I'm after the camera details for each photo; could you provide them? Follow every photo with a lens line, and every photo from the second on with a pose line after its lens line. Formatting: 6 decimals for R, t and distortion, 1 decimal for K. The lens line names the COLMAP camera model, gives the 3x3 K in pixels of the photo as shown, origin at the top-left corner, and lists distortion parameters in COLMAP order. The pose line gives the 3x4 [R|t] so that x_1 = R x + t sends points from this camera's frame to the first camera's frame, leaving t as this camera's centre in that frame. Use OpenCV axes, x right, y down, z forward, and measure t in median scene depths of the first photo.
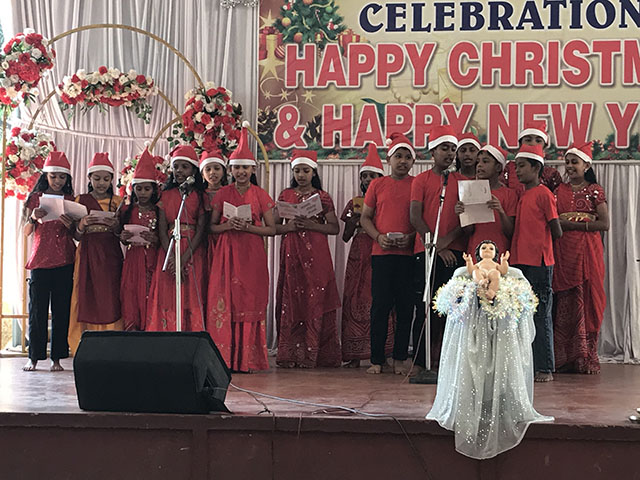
lens RADIAL K [[1486.2, 0, 320.0], [0, 1486.2, 240.0], [0, 0, 1]] dist [0.162790, 0.063357]
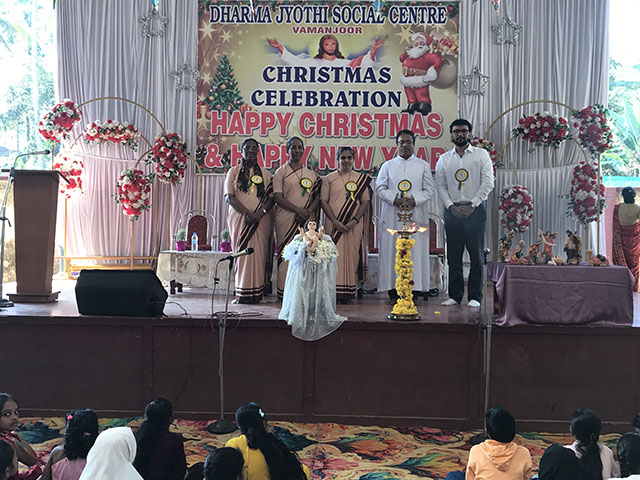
lens RADIAL K [[739.3, 0, 316.8], [0, 739.3, 233.3], [0, 0, 1]] dist [0.164946, -0.542273]
pose [[0.995214, 0.007152, 0.097455, 0.018727], [-0.009544, 0.999664, 0.024100, -0.002871], [-0.097250, -0.024915, 0.994948, 0.065674]]
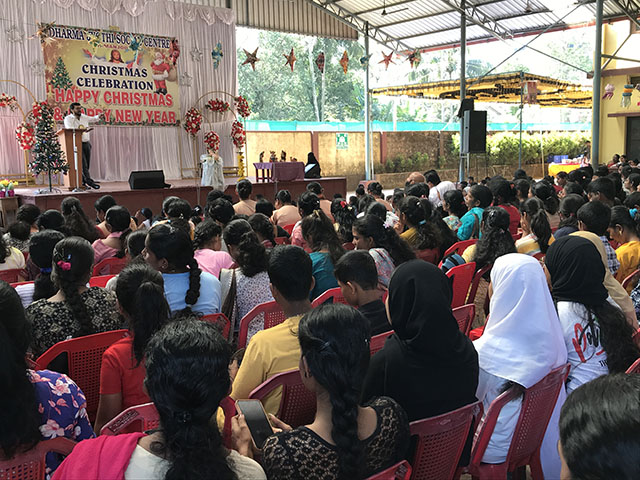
lens RADIAL K [[656.8, 0, 320.0], [0, 656.8, 240.0], [0, 0, 1]] dist [0.115902, -0.287711]
pose [[0.648918, -0.122833, 0.750878, -0.789555], [0.013495, 0.988585, 0.150056, -0.014417], [-0.760739, -0.087241, 0.643168, -0.406415]]
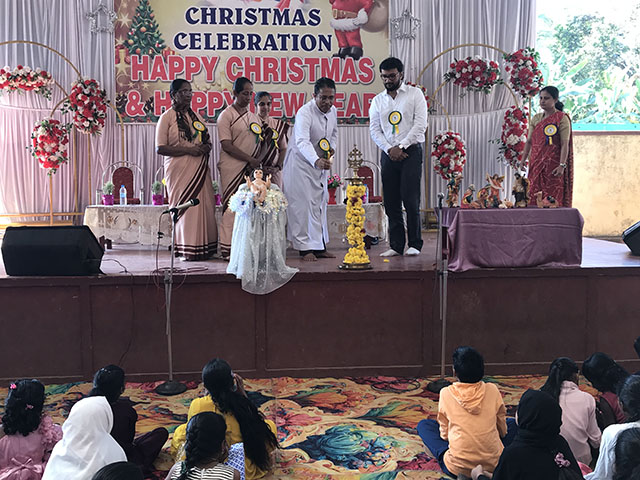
lens RADIAL K [[739.3, 0, 316.8], [0, 739.3, 233.3], [0, 0, 1]] dist [0.164946, -0.542273]
pose [[0.976763, -0.029129, 0.212334, -0.002735], [0.010562, 0.996060, 0.088056, 0.000650], [-0.214063, -0.083767, 0.973222, 0.092513]]
